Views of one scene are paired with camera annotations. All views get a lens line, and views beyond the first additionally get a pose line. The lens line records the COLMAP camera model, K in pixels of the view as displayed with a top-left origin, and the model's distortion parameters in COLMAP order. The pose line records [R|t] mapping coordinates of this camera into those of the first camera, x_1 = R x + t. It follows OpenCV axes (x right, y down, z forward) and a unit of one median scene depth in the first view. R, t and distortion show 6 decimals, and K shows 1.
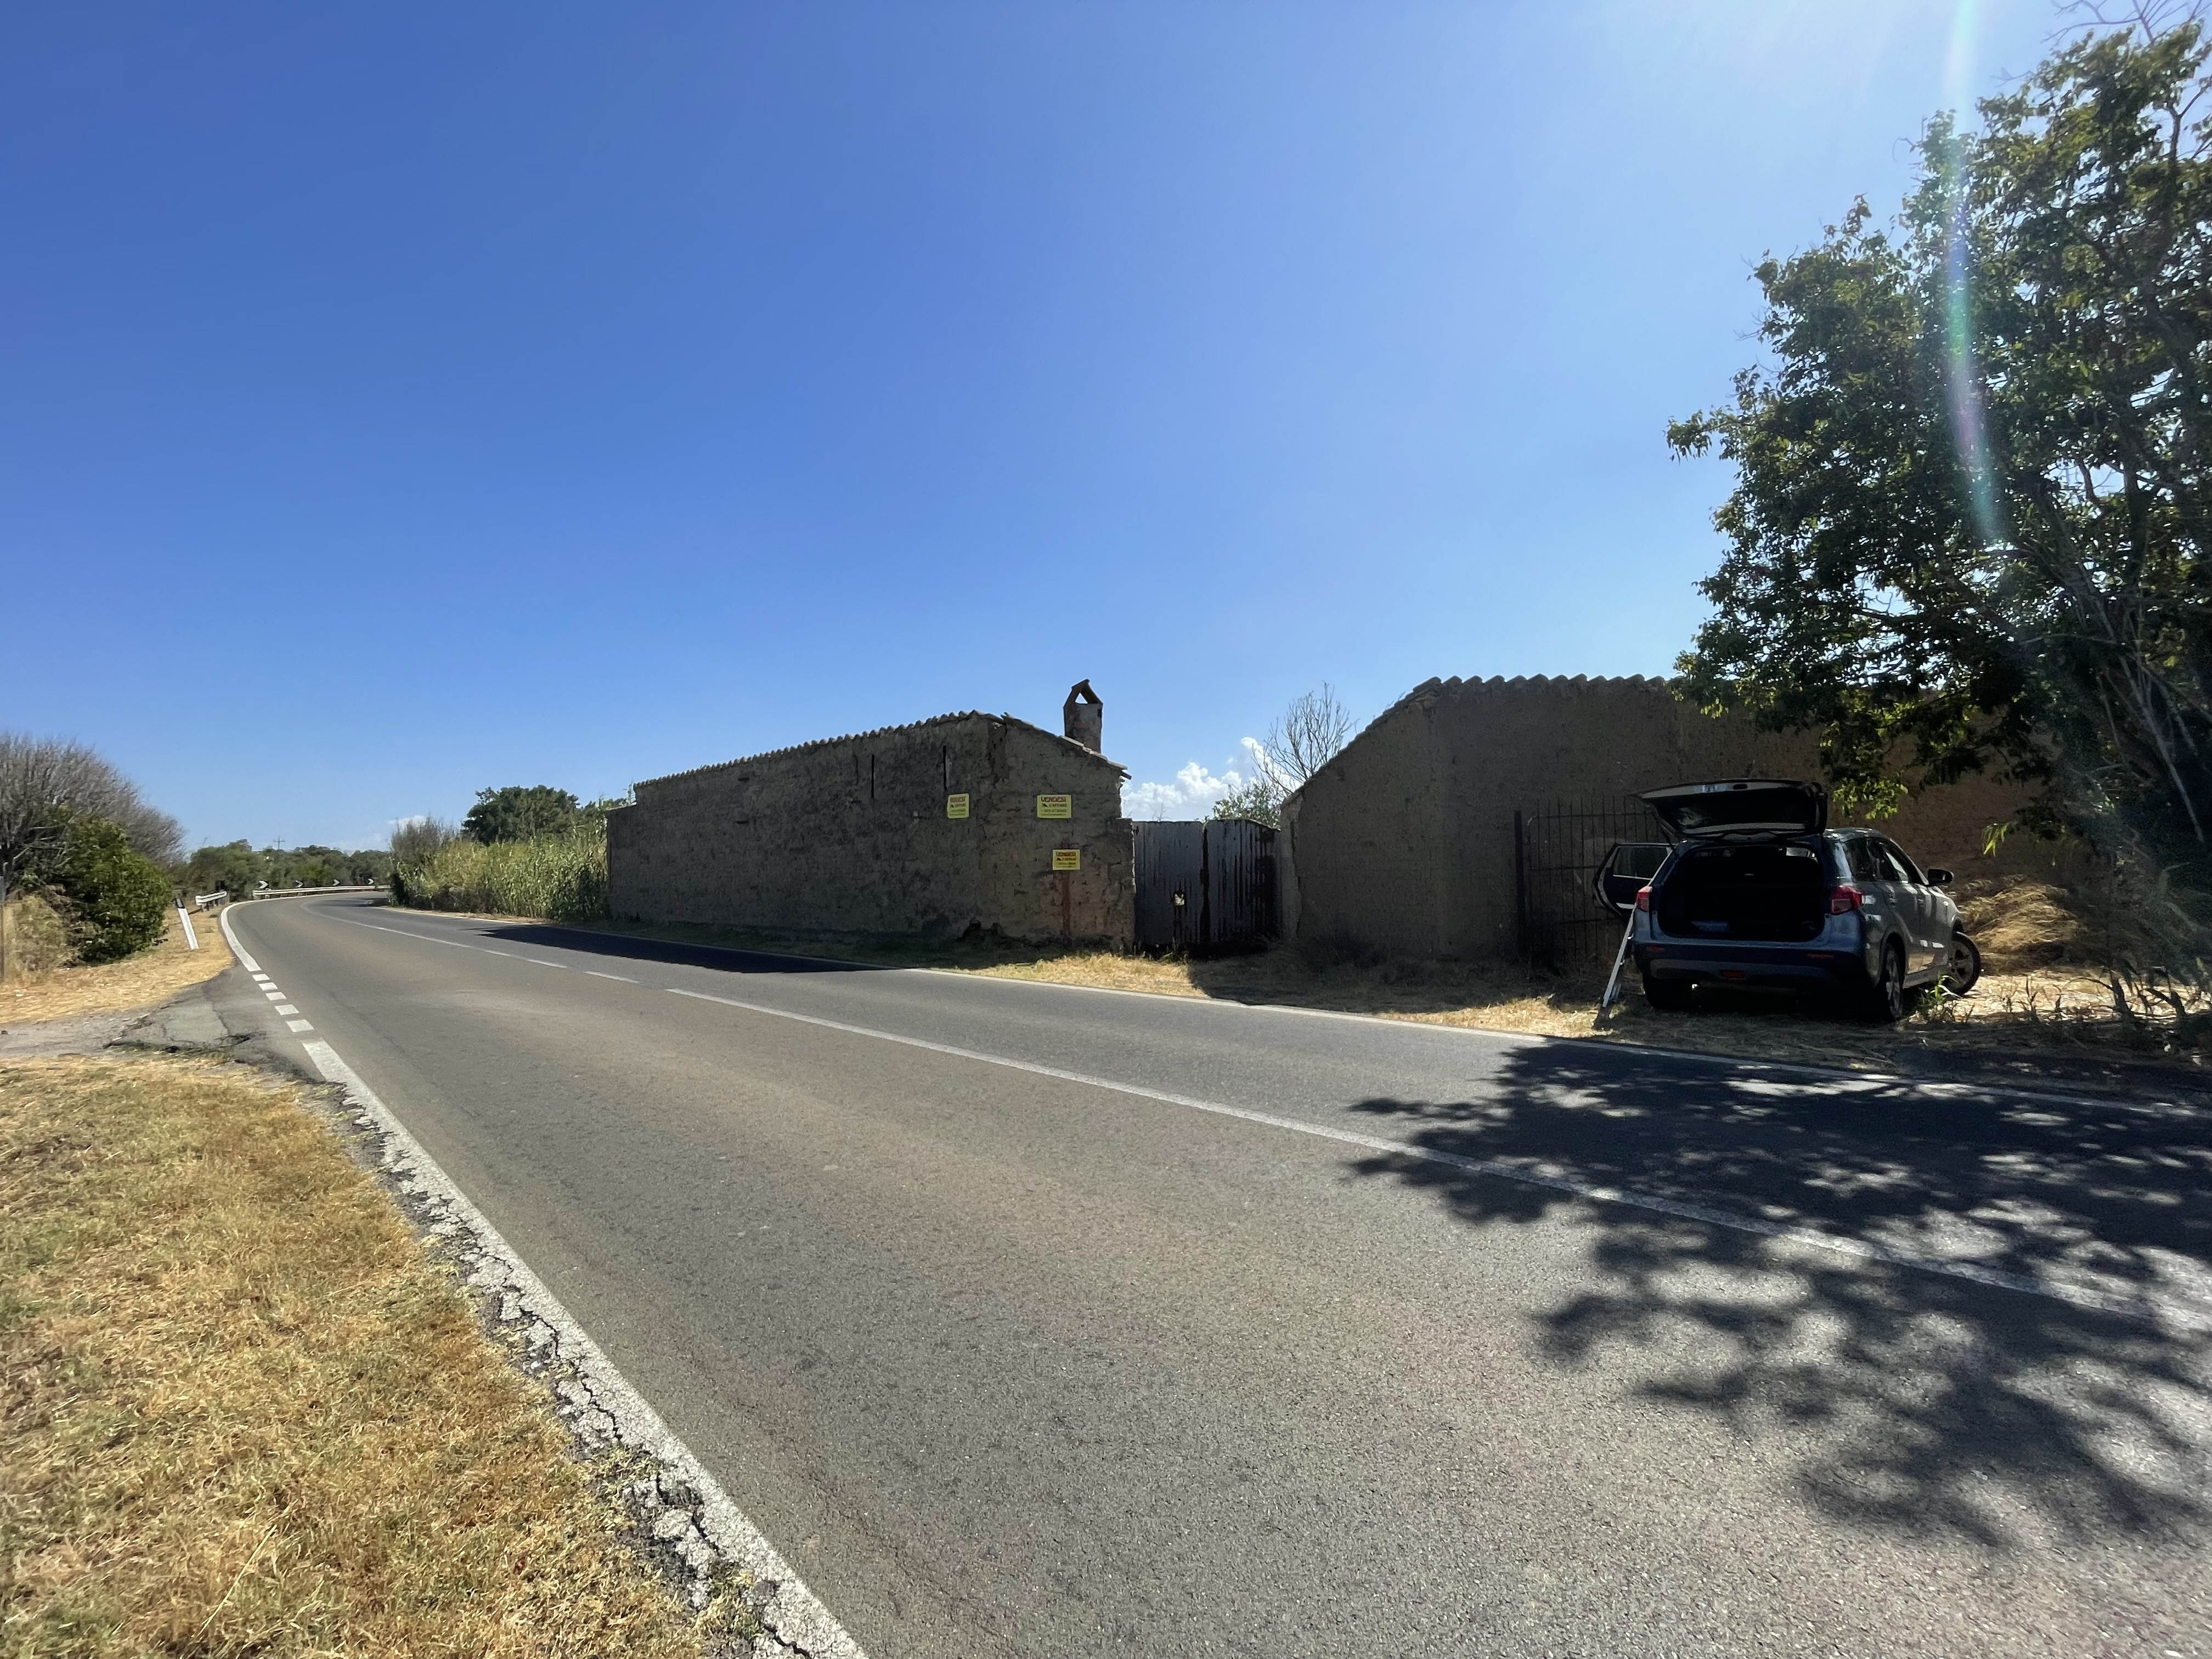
lens RADIAL K [[894.6, 0, 1104.9], [0, 894.6, 829.3], [0, 0, 1]] dist [0.002711, -0.000240]
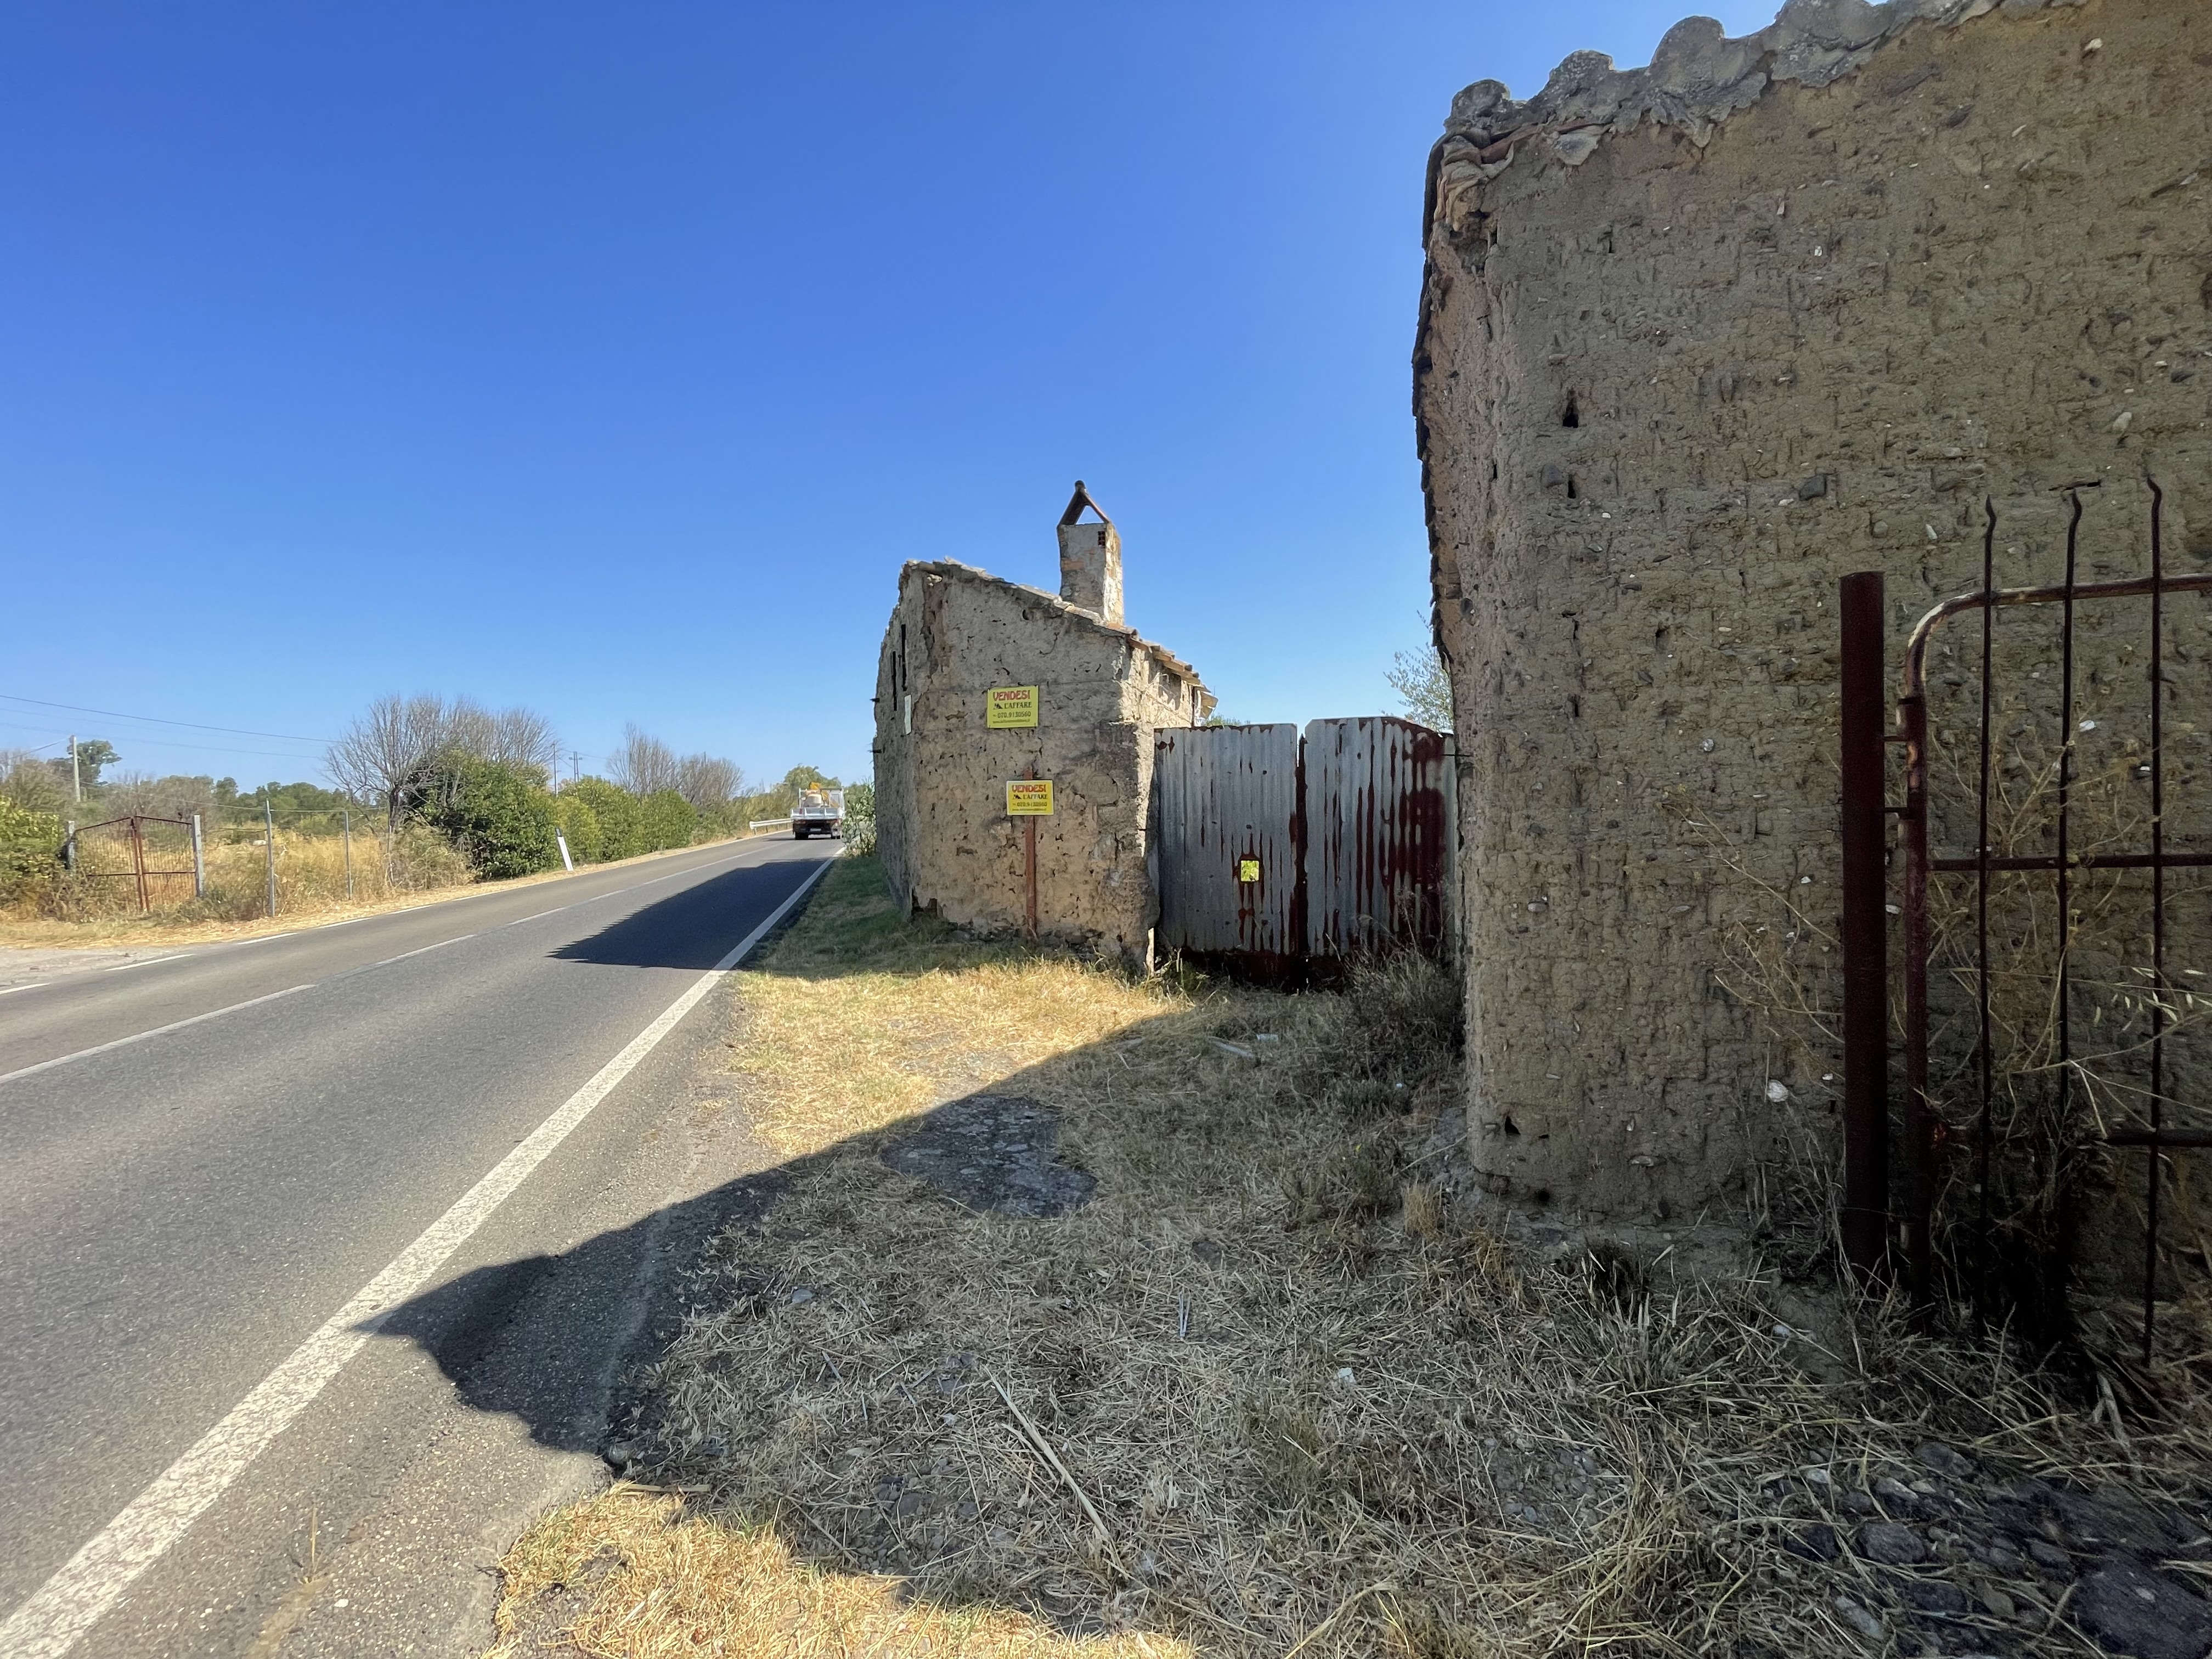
lens RADIAL K [[894.6, 0, 1105.9], [0, 894.6, 822.6], [0, 0, 1]] dist [0.002711, -0.000240]
pose [[0.863021, 0.013982, -0.504974, 0.296089], [0.021426, 0.997704, 0.064242, 0.013525], [0.504713, -0.066261, 0.860741, 0.516998]]
